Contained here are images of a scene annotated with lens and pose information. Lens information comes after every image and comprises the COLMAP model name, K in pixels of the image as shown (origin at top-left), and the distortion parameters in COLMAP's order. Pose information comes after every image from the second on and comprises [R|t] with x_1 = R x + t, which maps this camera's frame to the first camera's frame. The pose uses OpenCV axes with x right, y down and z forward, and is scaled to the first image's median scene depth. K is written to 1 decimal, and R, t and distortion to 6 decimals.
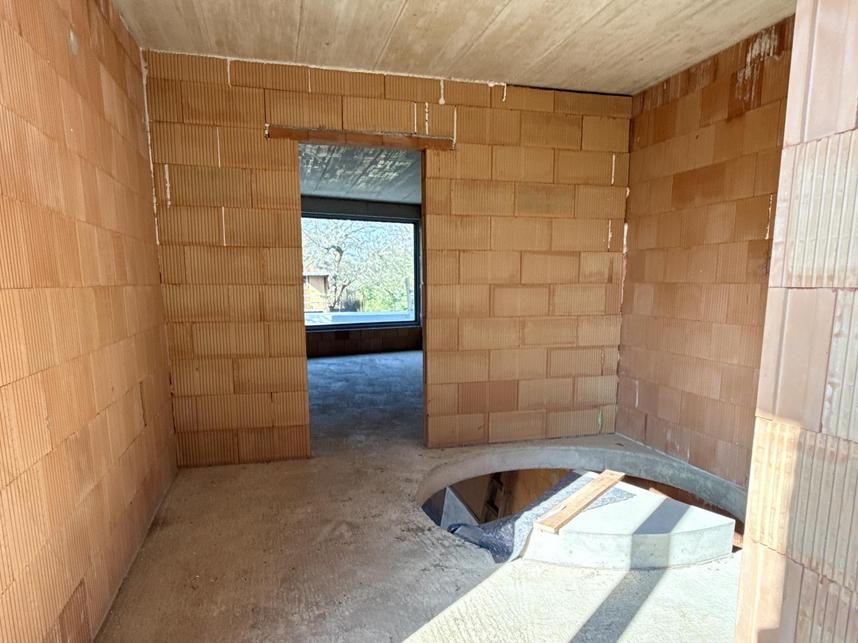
lens RADIAL K [[634.3, 0, 429.0], [0, 634.3, 321.5], [0, 0, 1]] dist [0.001644, -0.000036]
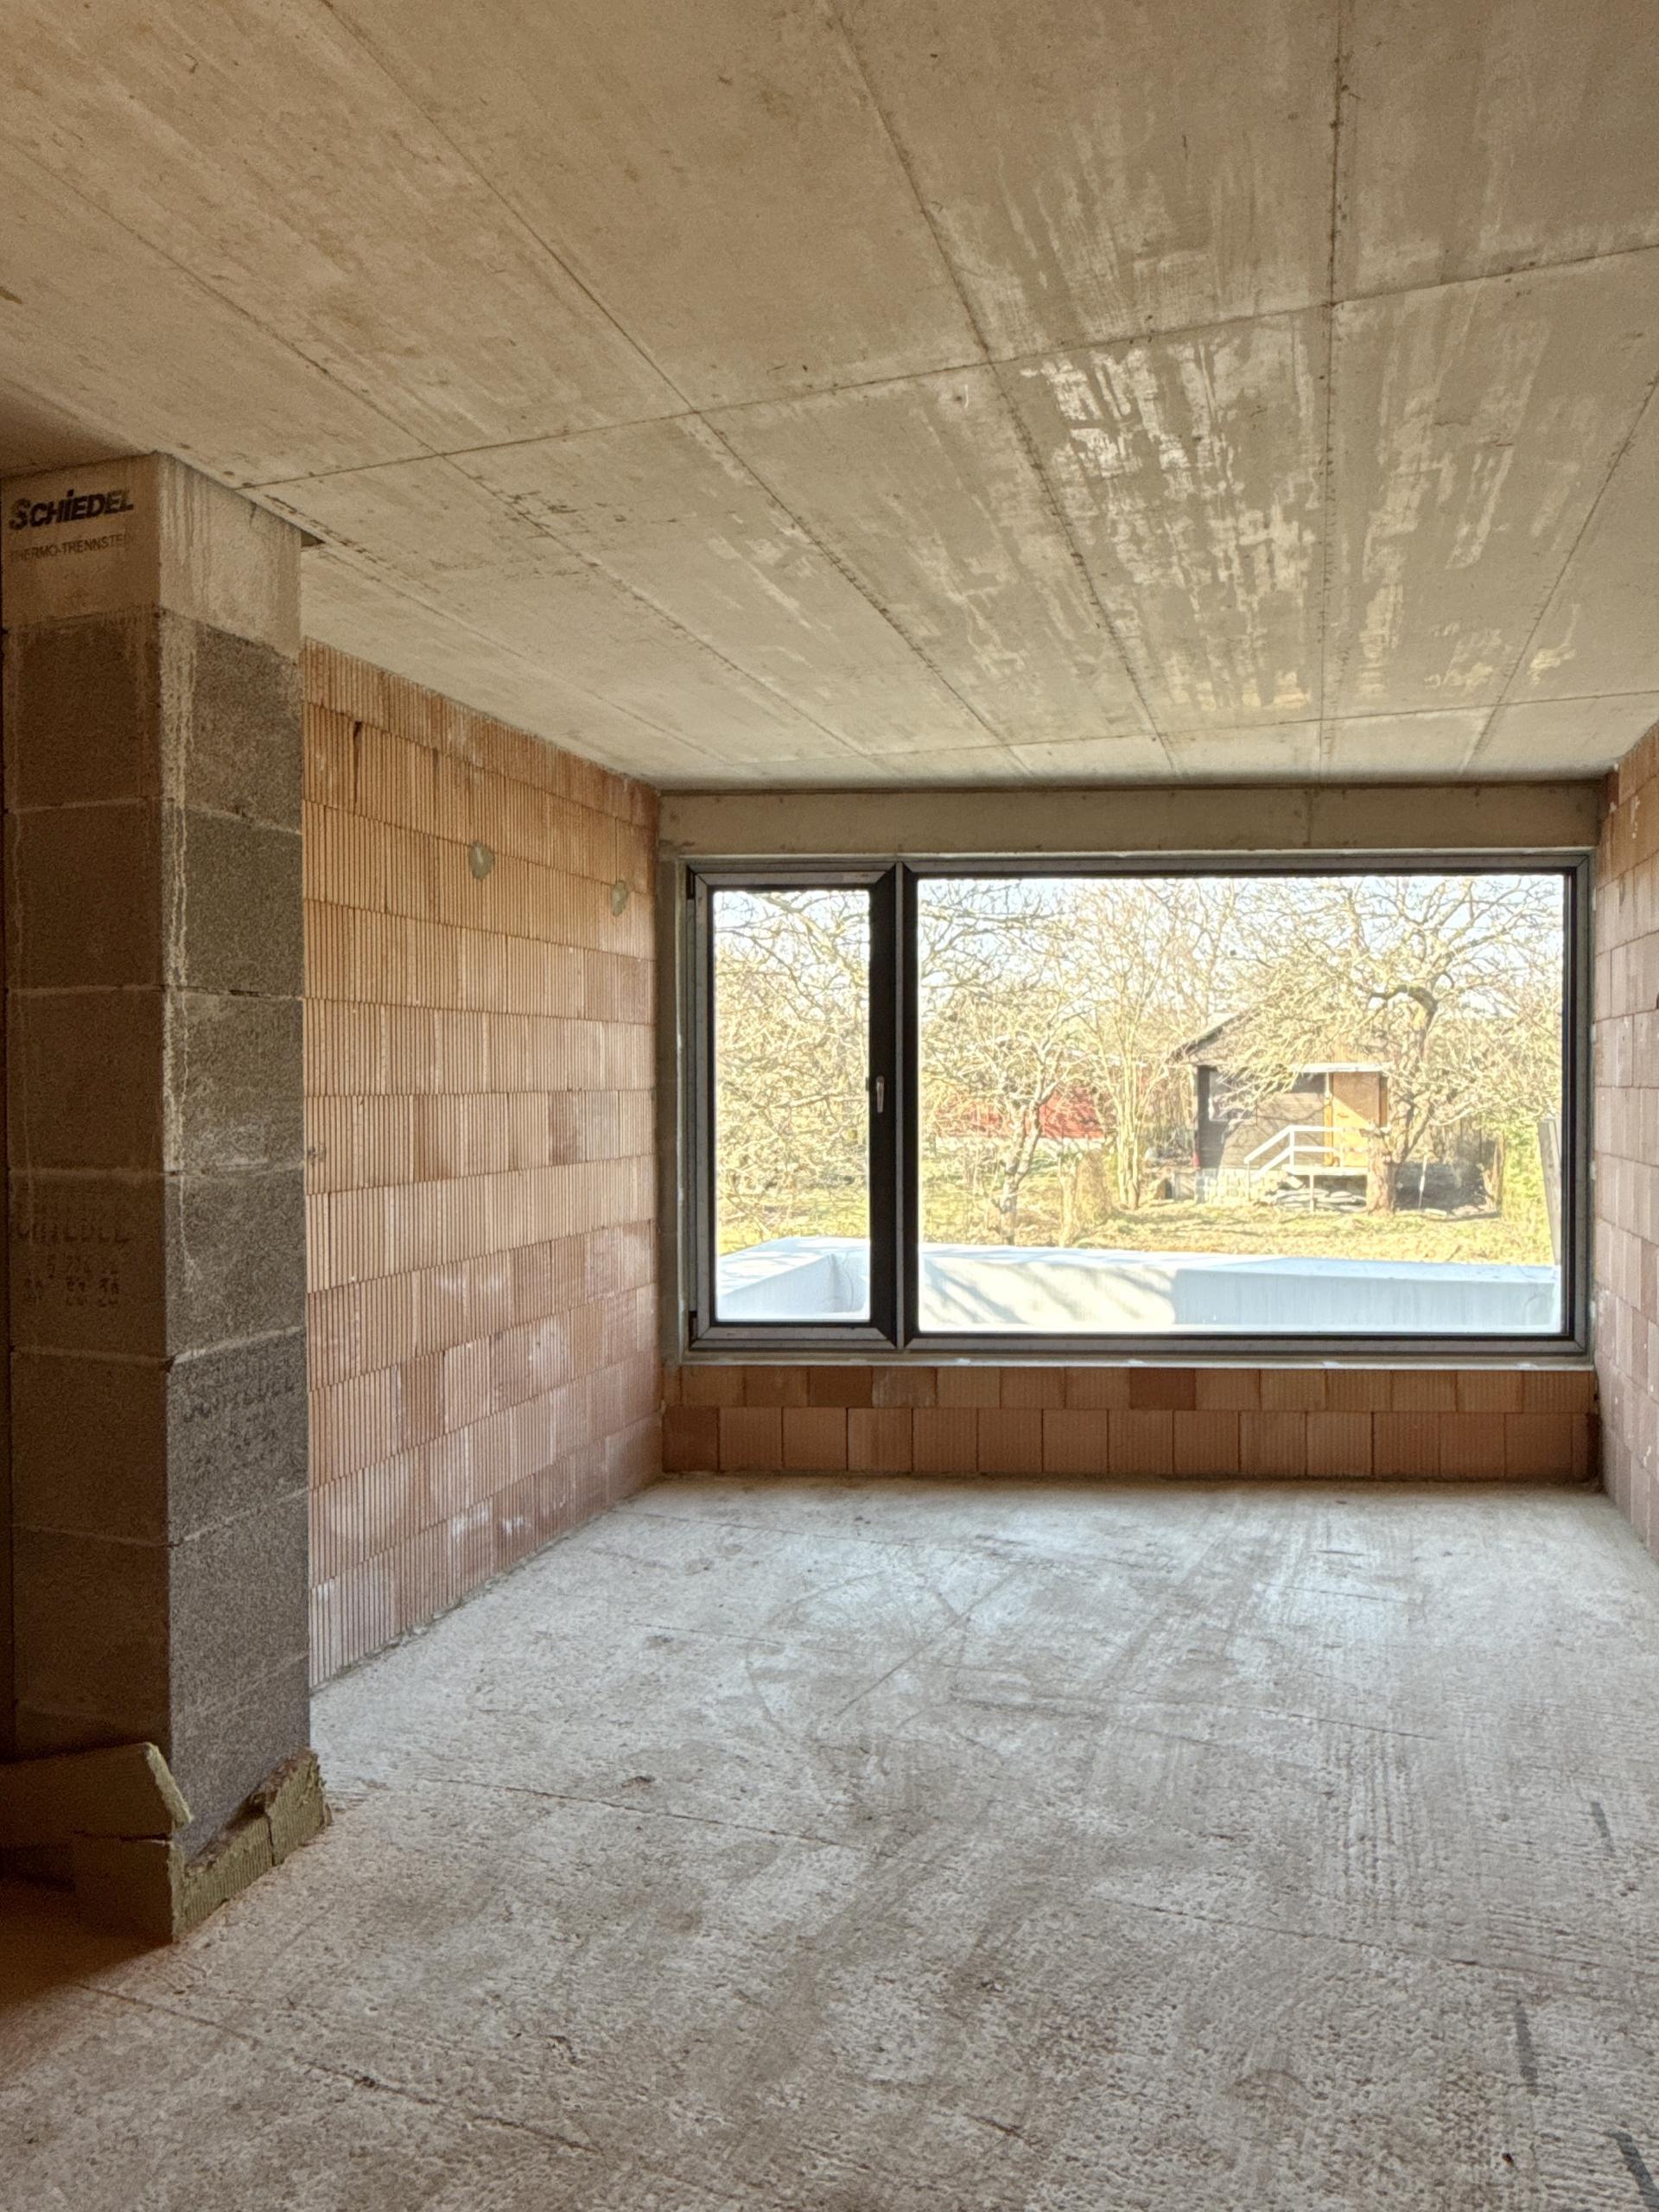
lens RADIAL K [[1371.5, 0, 829.5], [0, 1371.5, 1106.0], [0, 0, 1]] dist [0.003210, -0.000078]
pose [[0.823902, 0.017872, -0.566451, 0.034056], [-0.037745, 0.999014, -0.023380, -0.057137], [0.565474, 0.040644, 0.823764, 0.482417]]
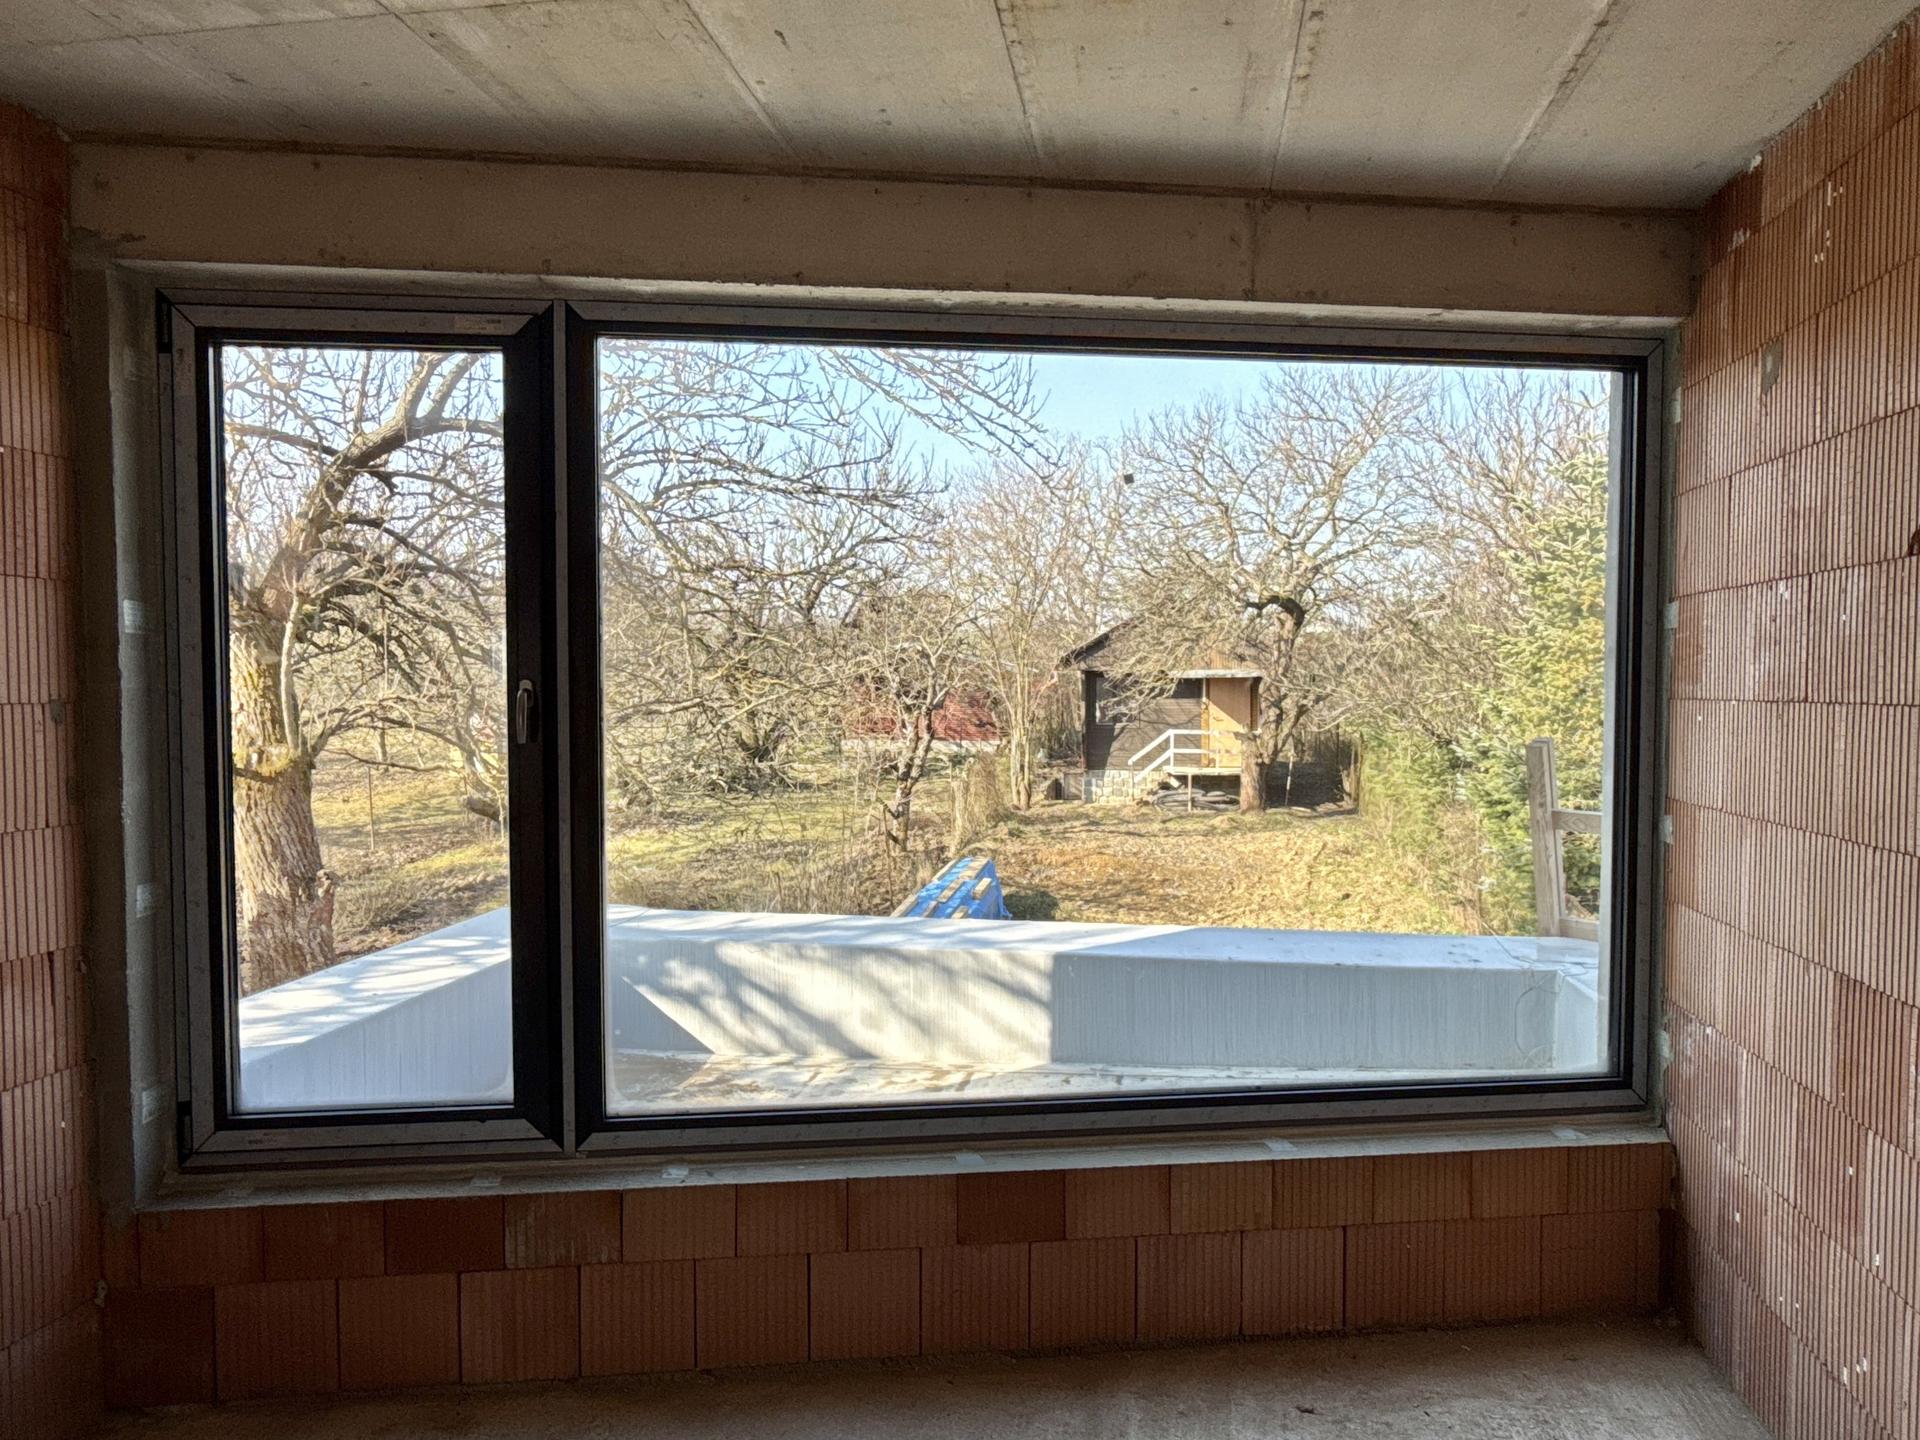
lens RADIAL K [[1190.5, 0, 960.0], [0, 1190.5, 720.0], [0, 0, 1]] dist [0.003210, -0.000078]
pose [[0.901588, 0.023481, -0.431959, -0.038187], [-0.034521, 0.999247, -0.017735, -0.069299], [0.431217, 0.030901, 0.901719, 0.696033]]
